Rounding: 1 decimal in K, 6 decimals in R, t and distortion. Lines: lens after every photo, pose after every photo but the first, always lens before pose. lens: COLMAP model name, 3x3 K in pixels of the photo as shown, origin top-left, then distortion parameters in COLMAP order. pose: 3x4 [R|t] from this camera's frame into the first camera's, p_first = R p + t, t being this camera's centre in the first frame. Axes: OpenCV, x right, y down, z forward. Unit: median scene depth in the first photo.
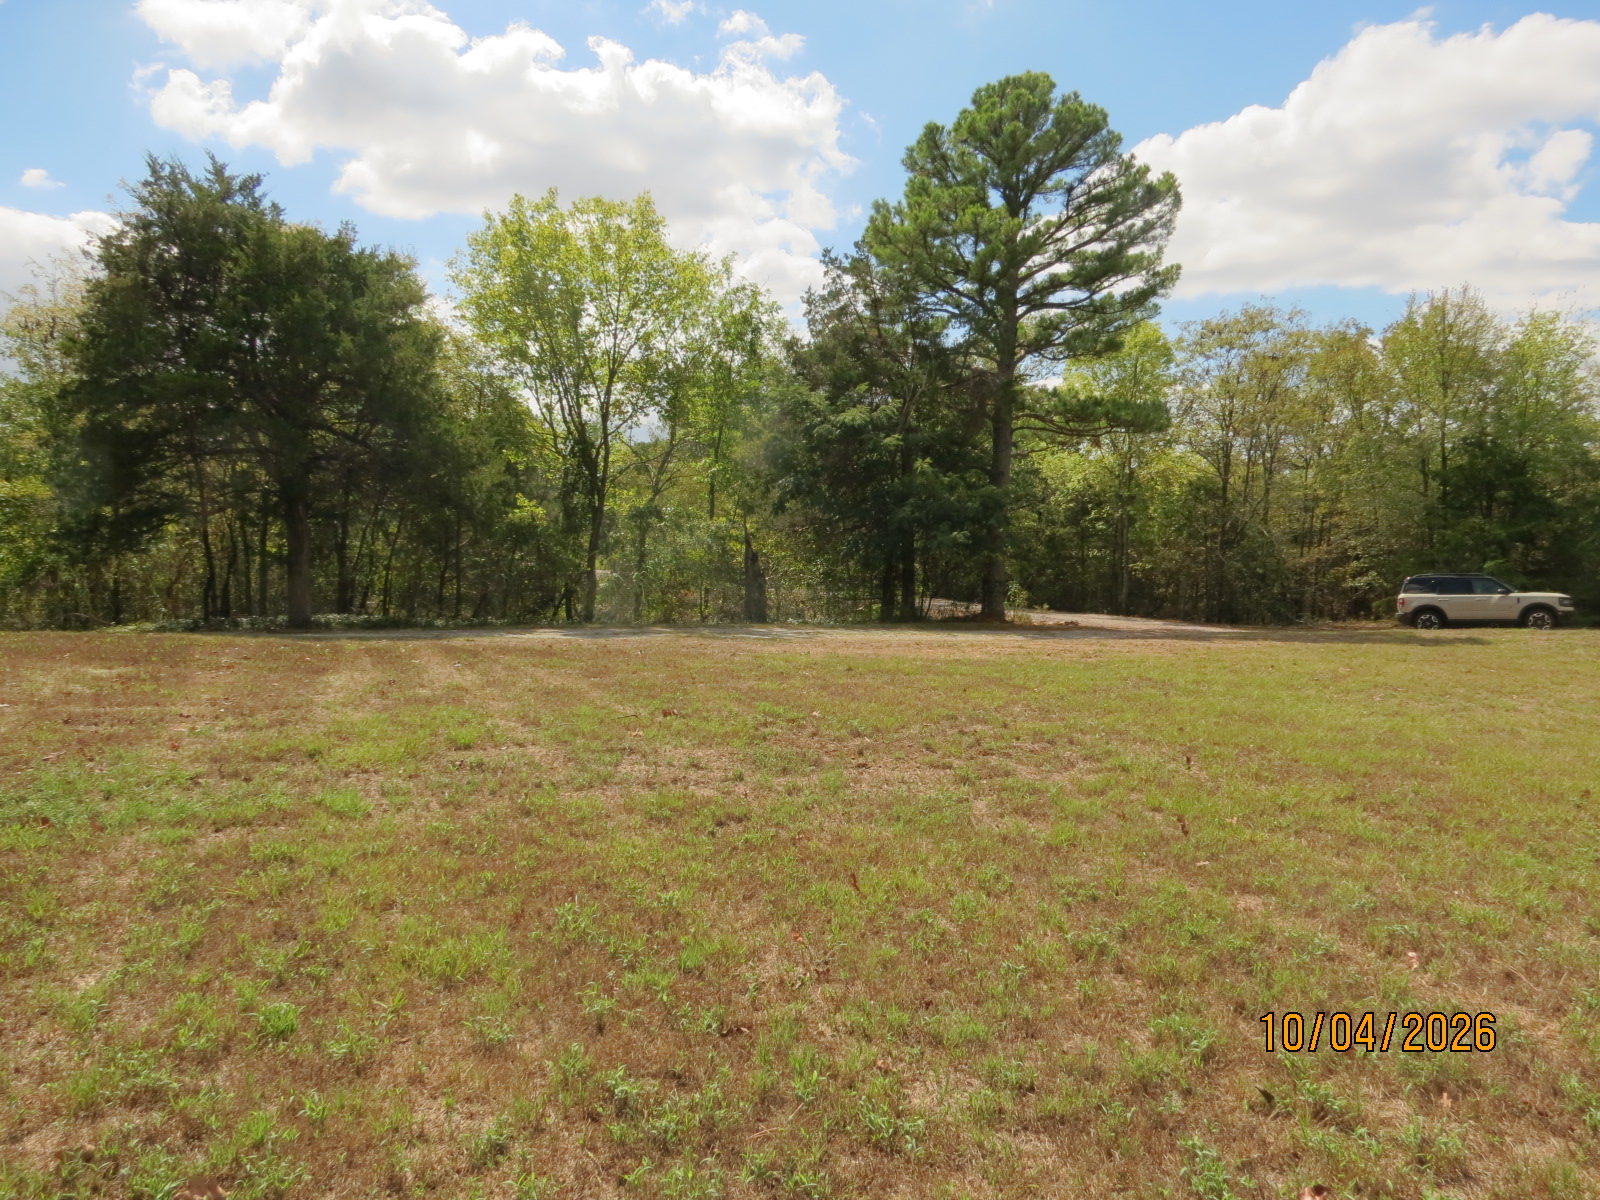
lens RADIAL K [[1173.3, 0, 800.0], [0, 1173.3, 600.0], [0, 0, 1]] dist [-0.002025, 0.002116]
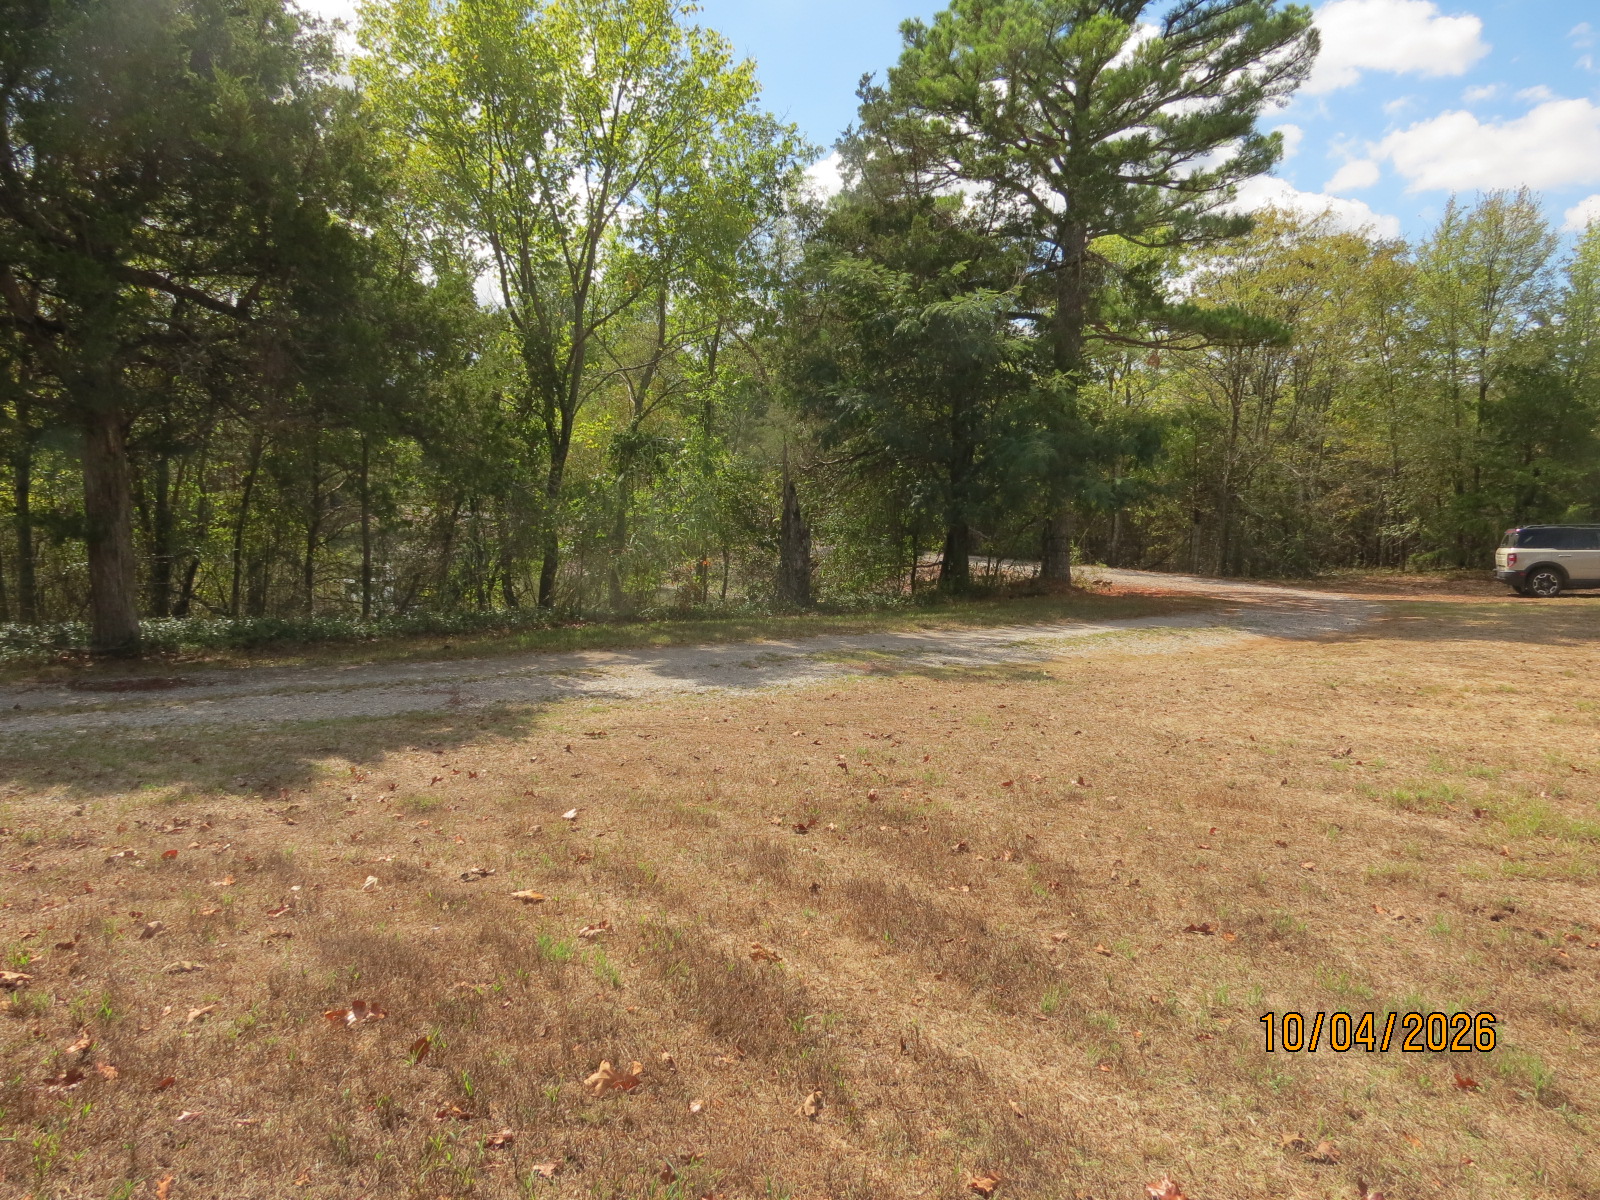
lens RADIAL K [[1173.3, 0, 800.0], [0, 1173.3, 600.0], [0, 0, 1]] dist [-0.002025, 0.002116]
pose [[0.980955, -0.015263, 0.193637, -0.153731], [0.002989, 0.997976, 0.063521, -0.023671], [-0.194214, -0.061733, 0.979015, 0.275061]]
